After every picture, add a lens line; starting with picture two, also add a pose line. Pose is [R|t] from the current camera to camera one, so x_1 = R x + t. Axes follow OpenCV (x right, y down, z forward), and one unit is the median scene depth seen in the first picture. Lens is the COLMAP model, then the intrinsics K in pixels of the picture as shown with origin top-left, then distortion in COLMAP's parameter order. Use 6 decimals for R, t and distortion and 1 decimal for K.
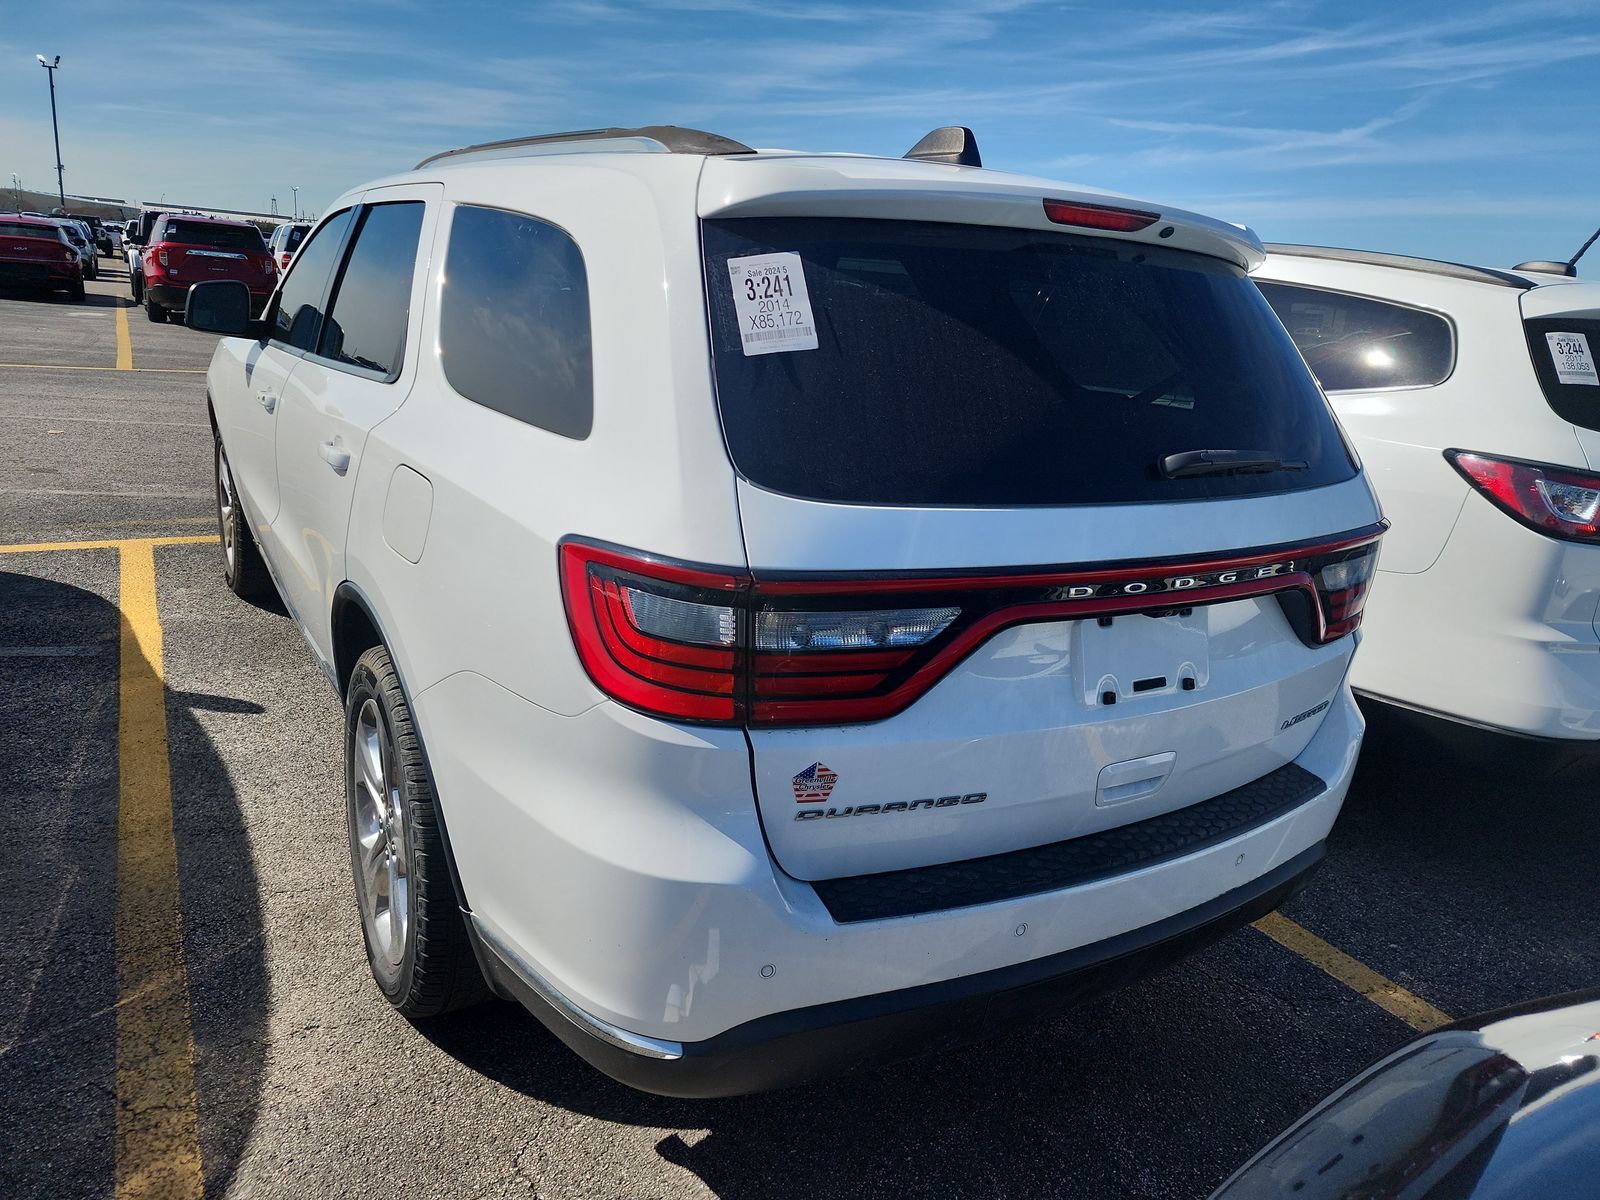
lens RADIAL K [[1188.3, 0, 746.2], [0, 1188.3, 594.4], [0, 0, 1]] dist [0.090776, -0.078877]
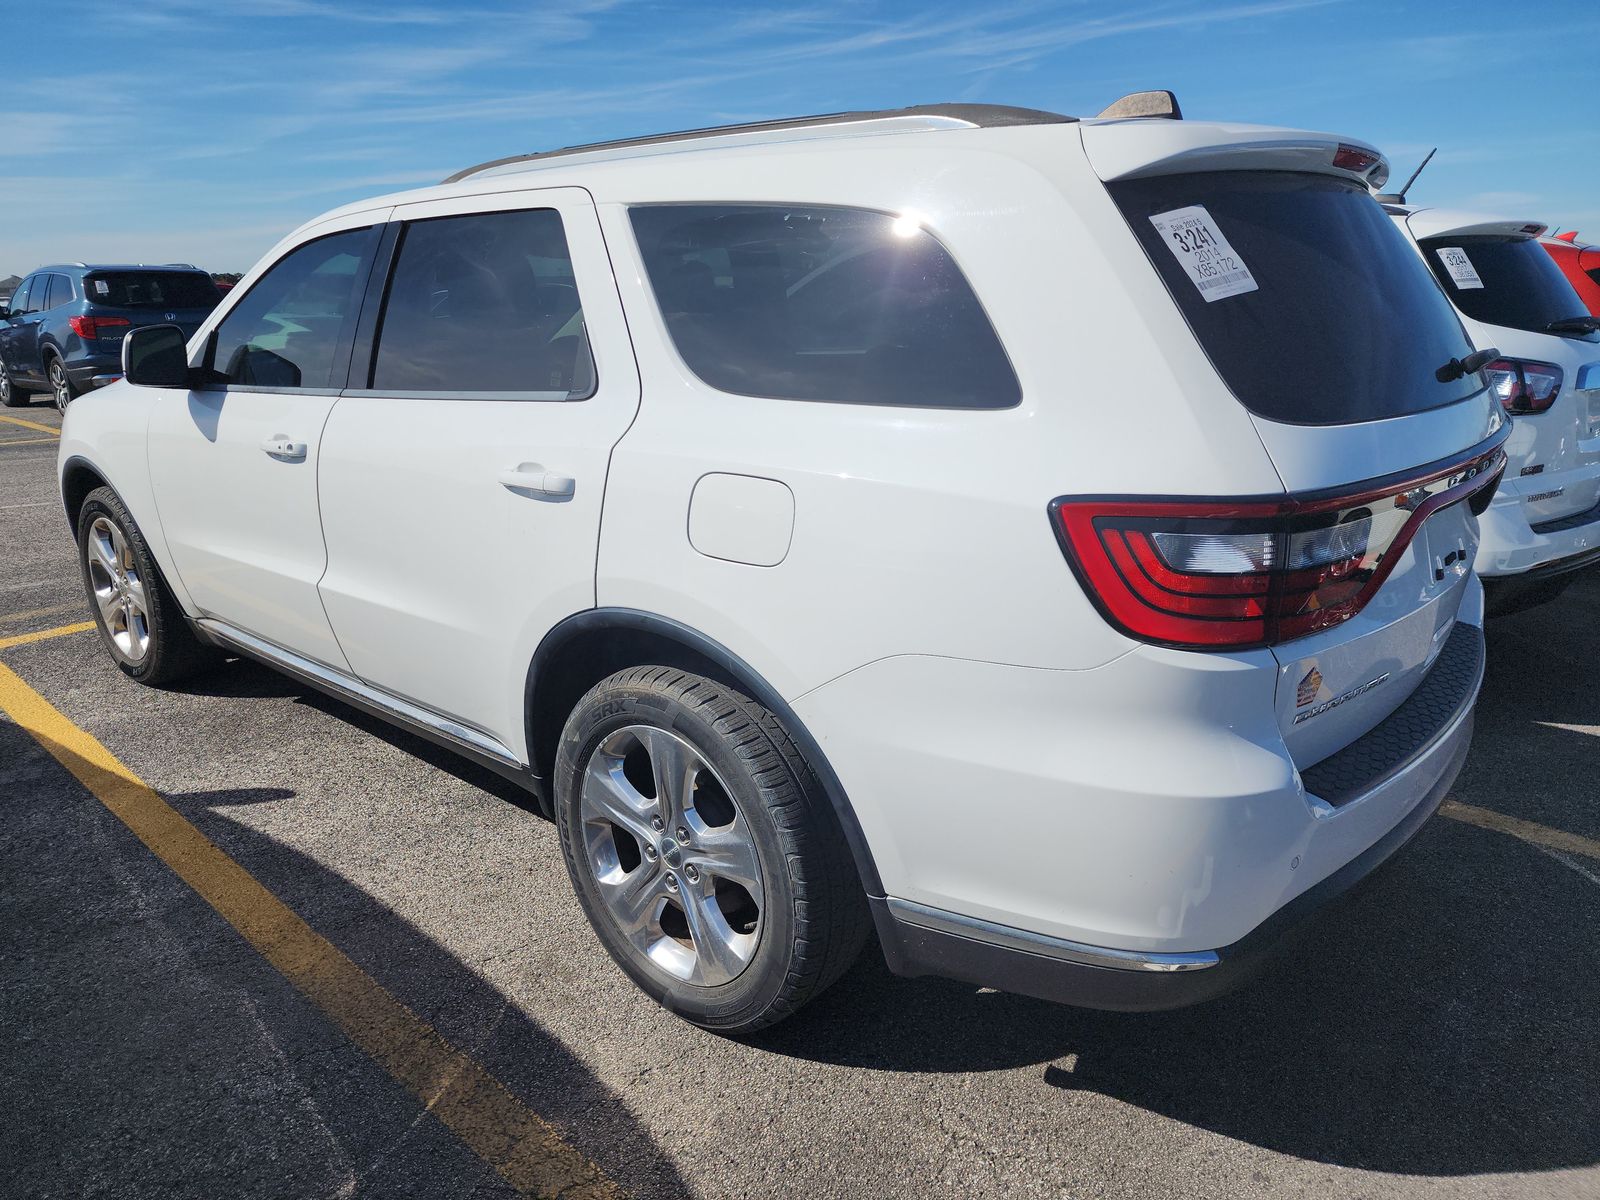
lens RADIAL K [[1176.9, 0, 767.8], [0, 1176.9, 605.6], [0, 0, 1]] dist [0.074345, -0.074353]
pose [[0.943886, -0.170523, 0.282845, -0.350125], [0.167197, 0.985264, 0.036044, -0.018219], [-0.284824, 0.013269, 0.958488, 0.046217]]
